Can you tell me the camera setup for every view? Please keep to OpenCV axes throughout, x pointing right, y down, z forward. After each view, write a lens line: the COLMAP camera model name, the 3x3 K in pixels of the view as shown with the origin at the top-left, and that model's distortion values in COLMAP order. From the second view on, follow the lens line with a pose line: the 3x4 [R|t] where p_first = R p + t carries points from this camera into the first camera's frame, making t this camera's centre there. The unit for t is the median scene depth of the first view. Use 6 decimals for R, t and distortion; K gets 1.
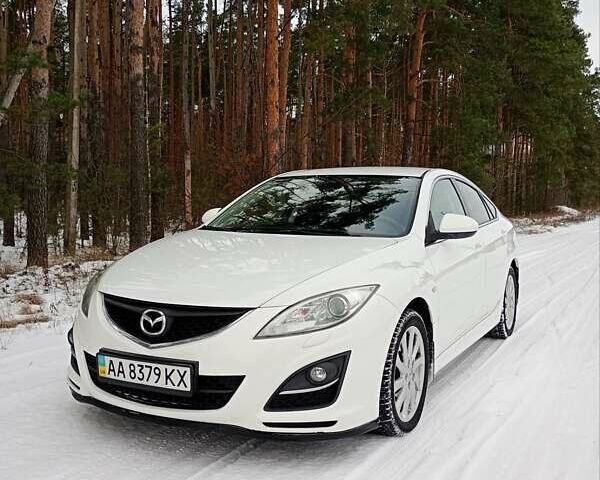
lens RADIAL K [[629.0, 0, 300.0], [0, 629.0, 240.0], [0, 0, 1]] dist [0.014463, -0.025203]
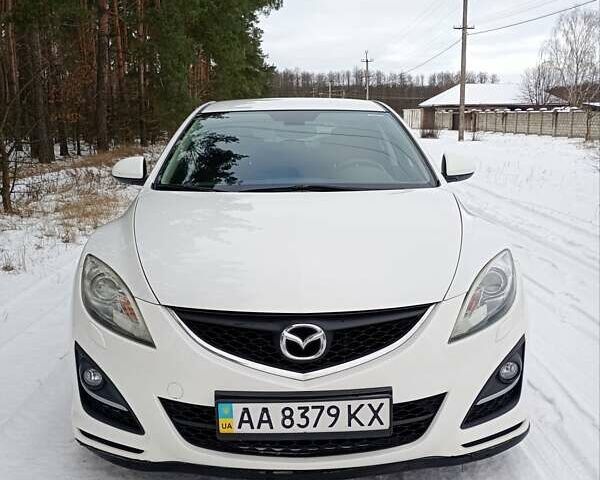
lens RADIAL K [[629.0, 0, 300.0], [0, 629.0, 240.0], [0, 0, 1]] dist [0.014463, -0.025203]
pose [[0.876674, -0.103709, 0.469773, -0.557736], [0.044094, 0.989699, 0.136202, -0.076212], [-0.479060, -0.098691, 0.872217, 0.414870]]
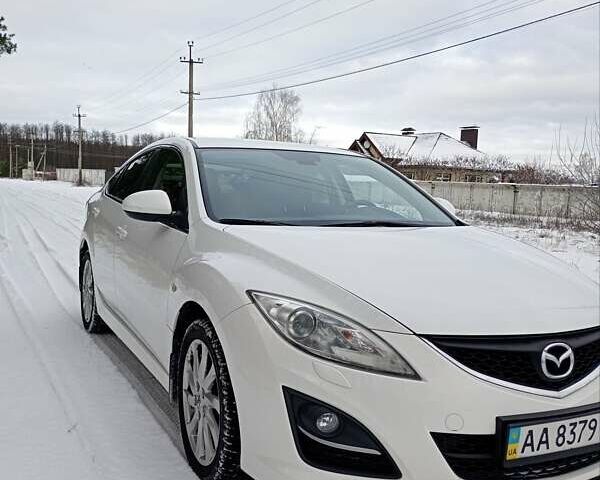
lens RADIAL K [[629.0, 0, 300.0], [0, 629.0, 240.0], [0, 0, 1]] dist [0.014463, -0.025203]
pose [[0.609017, -0.053734, 0.791335, -0.988830], [0.012812, 0.998239, 0.057923, -0.053382], [-0.793054, -0.025137, 0.608633, 0.810393]]
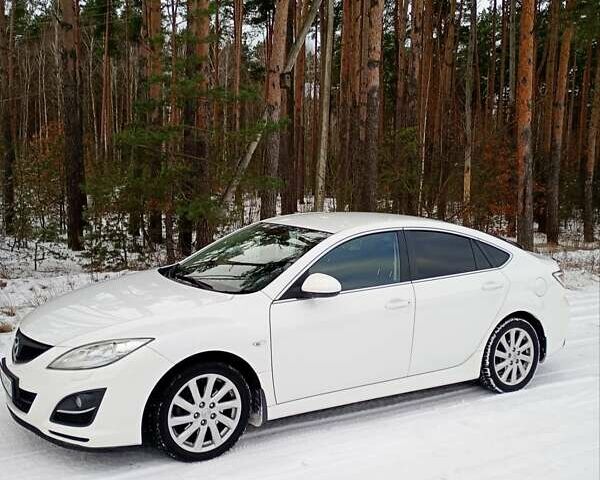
lens RADIAL K [[629.0, 0, 300.0], [0, 629.0, 240.0], [0, 0, 1]] dist [0.014463, -0.025203]
pose [[0.870934, 0.044861, -0.489347, 1.034498], [-0.036617, 0.998980, 0.026412, -0.174877], [0.490033, -0.005085, 0.871689, 0.063769]]
